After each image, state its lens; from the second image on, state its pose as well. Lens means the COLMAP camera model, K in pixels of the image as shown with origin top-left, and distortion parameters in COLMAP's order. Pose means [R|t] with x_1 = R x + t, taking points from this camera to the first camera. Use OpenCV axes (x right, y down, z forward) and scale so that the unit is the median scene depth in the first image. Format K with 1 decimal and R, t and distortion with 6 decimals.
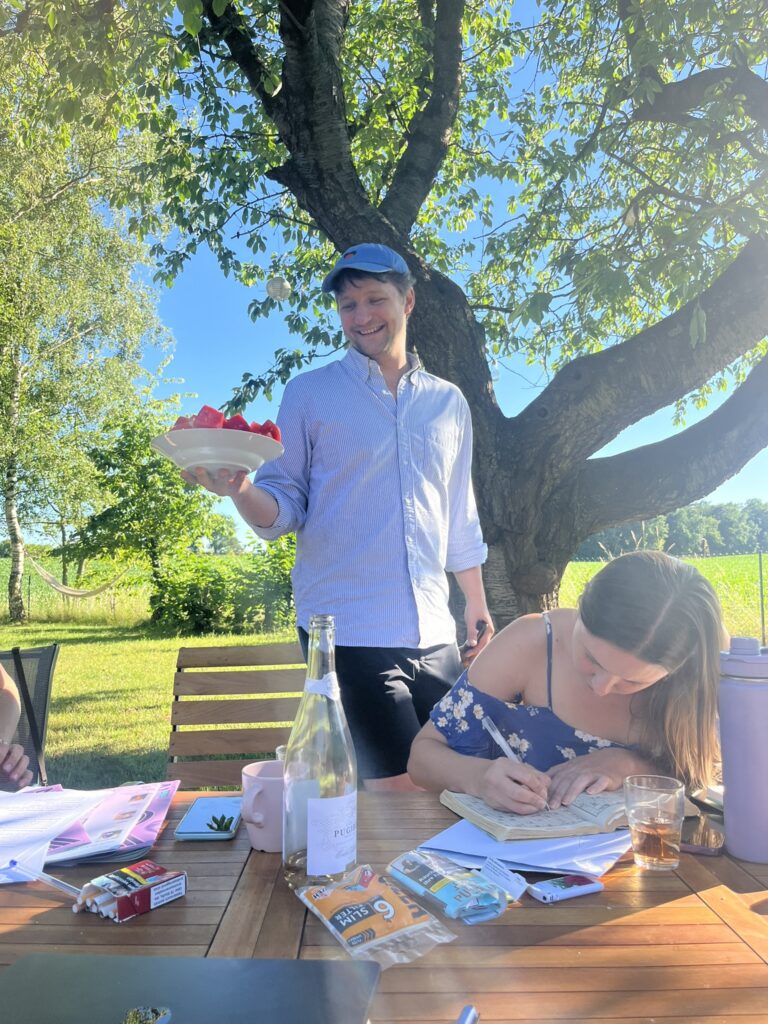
lens RADIAL K [[776.0, 0, 381.7], [0, 776.0, 511.6], [0, 0, 1]] dist [0.001282, -0.000706]
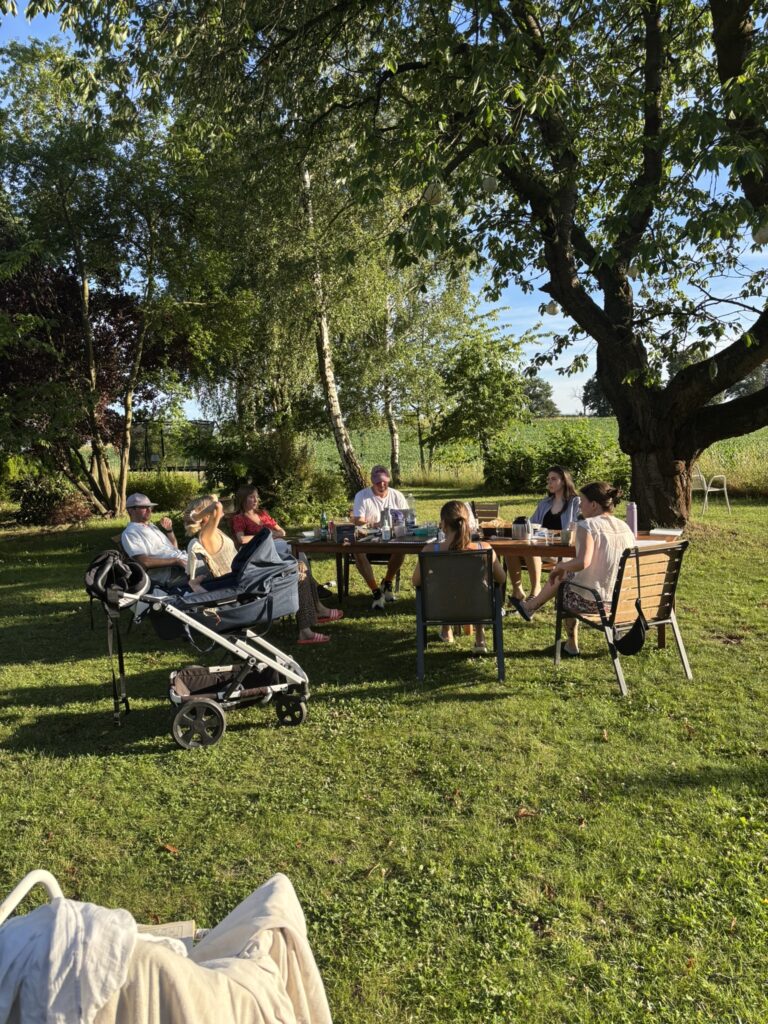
lens RADIAL K [[771.5, 0, 382.3], [0, 771.5, 512.2], [0, 0, 1]] dist [0.012460, 0.002513]
pose [[0.920246, 0.010903, -0.391187, 0.106165], [0.059047, 0.984299, 0.166339, -0.068466], [0.386859, -0.176172, 0.905154, -0.442061]]
